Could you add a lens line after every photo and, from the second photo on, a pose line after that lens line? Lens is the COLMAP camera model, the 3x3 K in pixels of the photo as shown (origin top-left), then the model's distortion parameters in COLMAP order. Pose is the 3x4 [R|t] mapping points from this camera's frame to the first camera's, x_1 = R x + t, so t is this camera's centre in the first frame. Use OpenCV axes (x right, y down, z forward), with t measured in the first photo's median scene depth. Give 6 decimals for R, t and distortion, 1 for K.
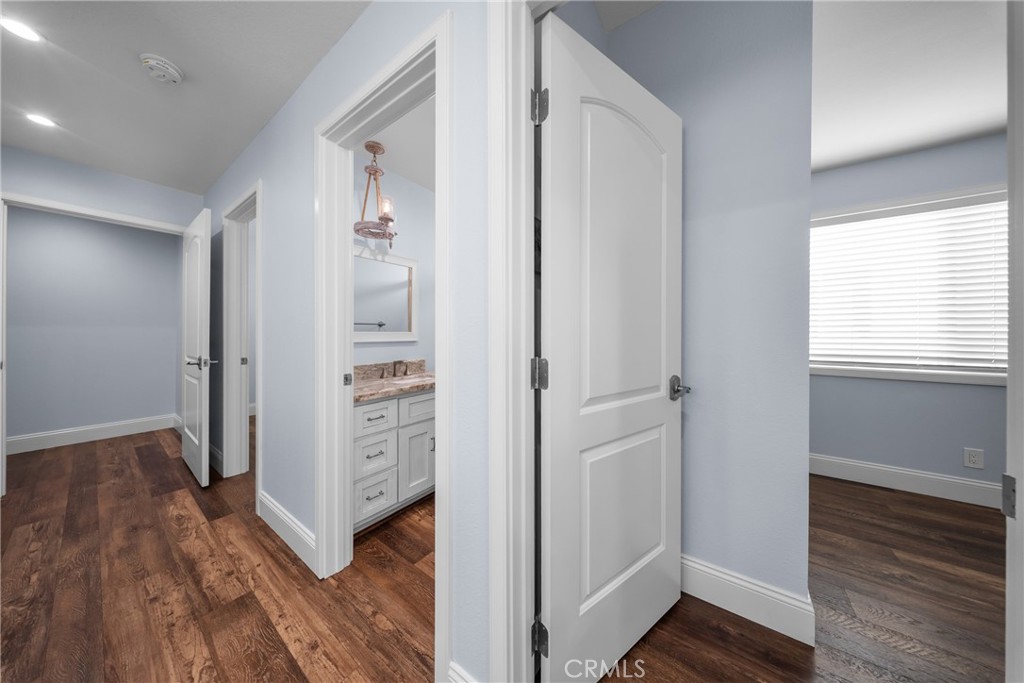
lens RADIAL K [[305.8, 0, 503.8], [0, 305.8, 331.3], [0, 0, 1]] dist [0.000780, -0.000761]
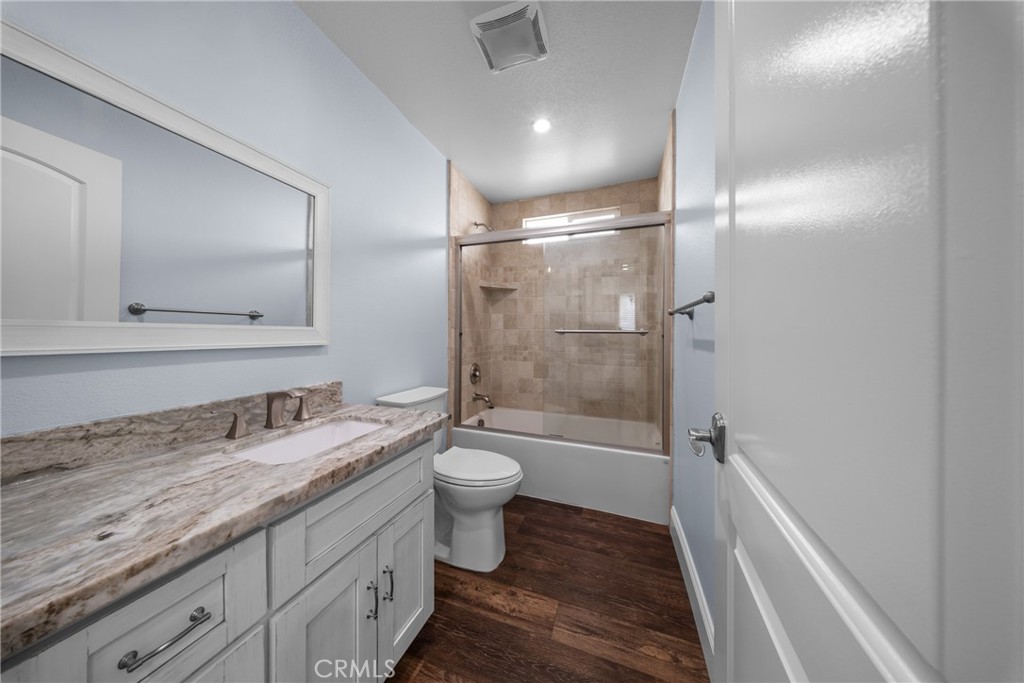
lens RADIAL K [[305.8, 0, 511.8], [0, 305.8, 334.1], [0, 0, 1]] dist [0.000780, -0.000761]
pose [[0.958362, 0.008442, 0.285430, -0.147715], [-0.012271, 0.999857, 0.011630, 0.004486], [-0.285291, -0.014648, 0.958329, 0.475730]]
